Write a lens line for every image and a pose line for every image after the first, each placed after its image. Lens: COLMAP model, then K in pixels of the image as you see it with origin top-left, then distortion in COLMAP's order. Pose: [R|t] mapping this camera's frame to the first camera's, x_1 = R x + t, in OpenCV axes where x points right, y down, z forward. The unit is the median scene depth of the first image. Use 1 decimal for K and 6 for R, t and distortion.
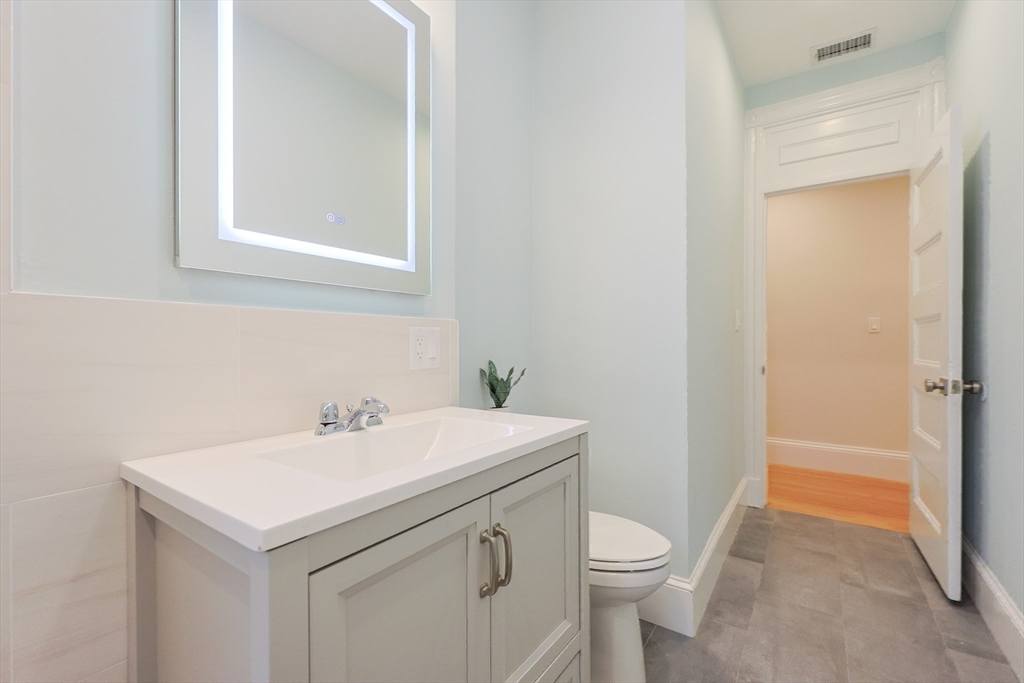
lens RADIAL K [[456.0, 0, 512.0], [0, 456.0, 341.5], [0, 0, 1]] dist [0.000207, -0.000010]
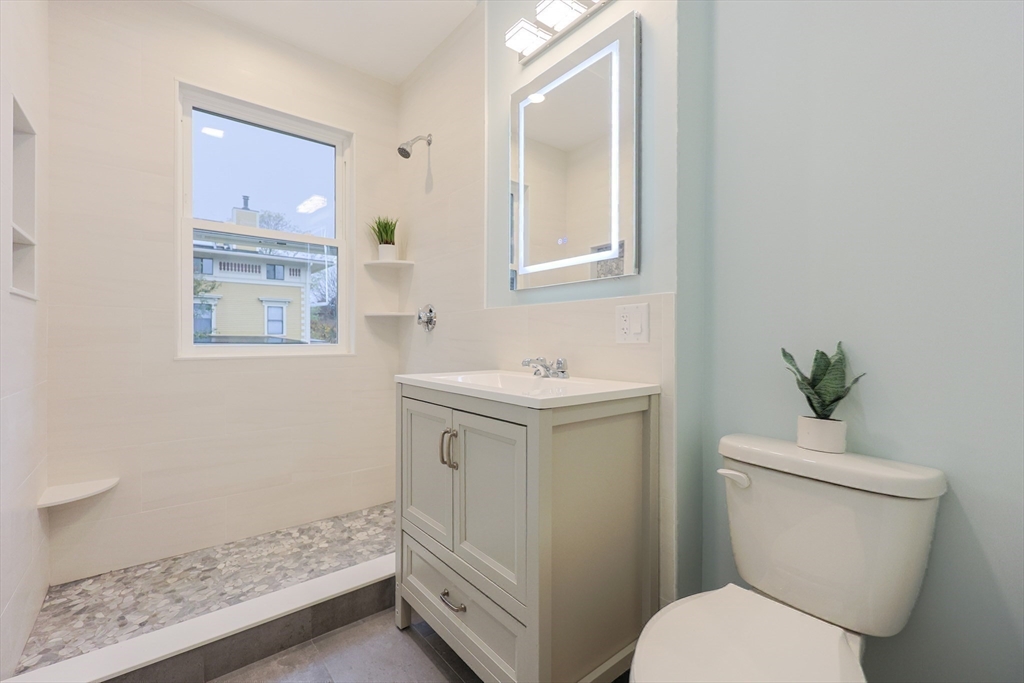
lens RADIAL K [[439.0, 0, 533.6], [0, 439.0, 344.2], [0, 0, 1]] dist [-0.001037, -0.000084]
pose [[-0.243829, 0.007326, -0.969791, 0.938236], [-0.001834, 0.999966, 0.008015, 0.058508], [0.969817, 0.003732, -0.243807, 1.109080]]
